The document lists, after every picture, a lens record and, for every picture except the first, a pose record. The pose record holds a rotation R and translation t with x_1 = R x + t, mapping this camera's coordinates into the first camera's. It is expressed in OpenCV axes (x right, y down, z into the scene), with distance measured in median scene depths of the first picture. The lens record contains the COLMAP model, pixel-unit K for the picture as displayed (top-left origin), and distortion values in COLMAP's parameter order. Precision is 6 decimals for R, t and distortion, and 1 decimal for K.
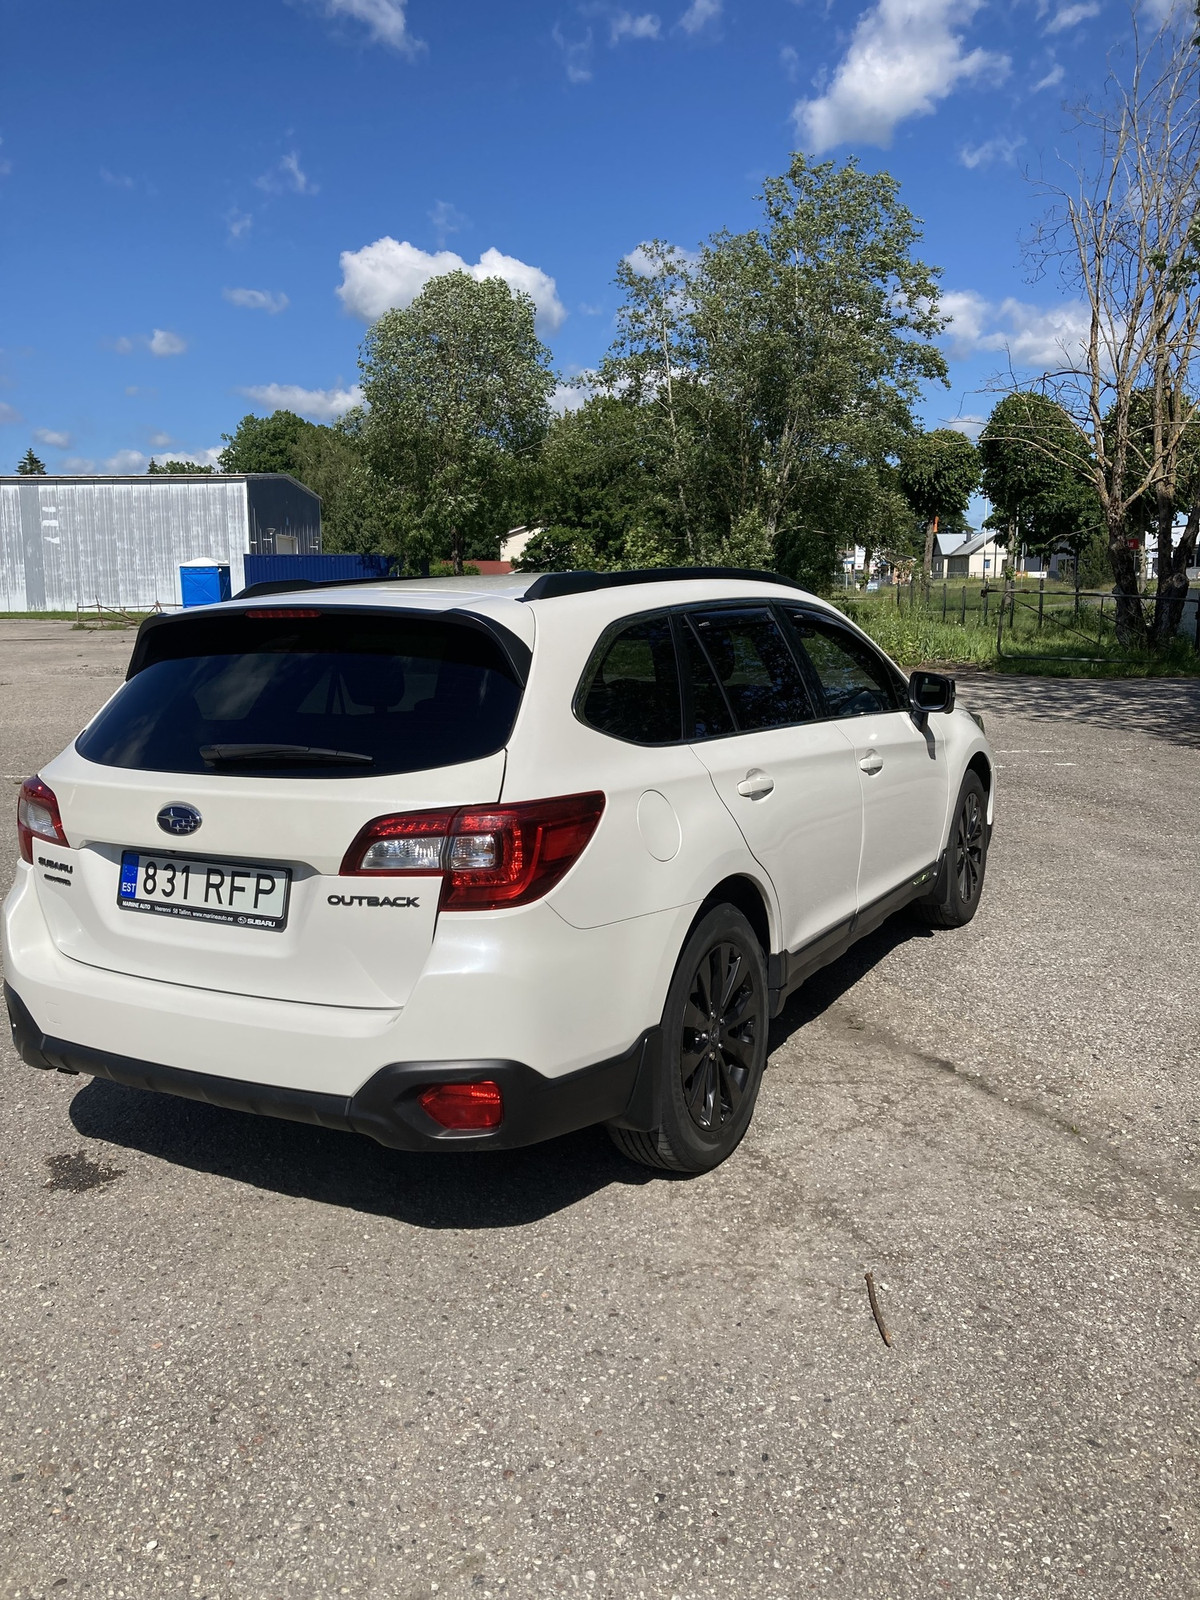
lens RADIAL K [[1297.4, 0, 601.6], [0, 1297.4, 796.3], [0, 0, 1]] dist [0.062939, -0.068790]
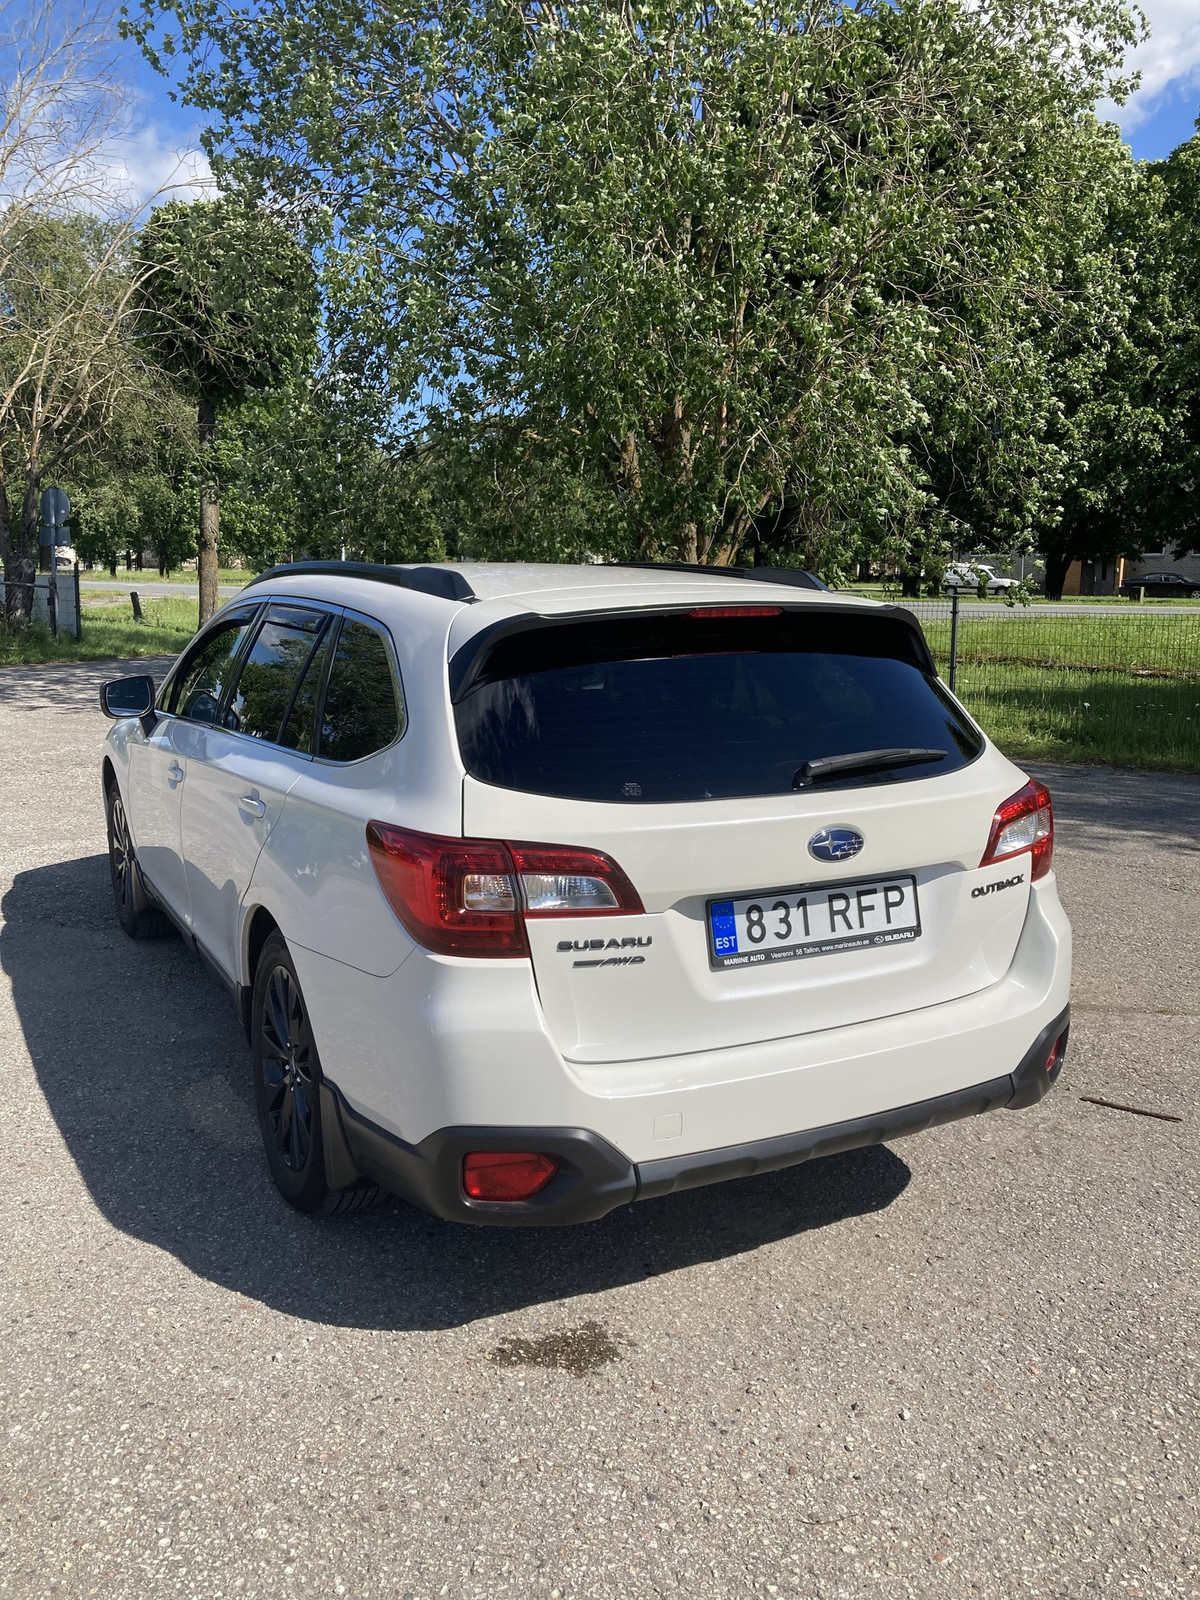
lens RADIAL K [[1297.4, 0, 601.6], [0, 1297.4, 803.3], [0, 0, 1]] dist [0.062939, -0.068790]
pose [[0.540516, -0.122800, 0.832324, -1.131937], [0.112134, 0.990979, 0.073388, -0.092033], [-0.833828, 0.053665, 0.549410, 0.633447]]
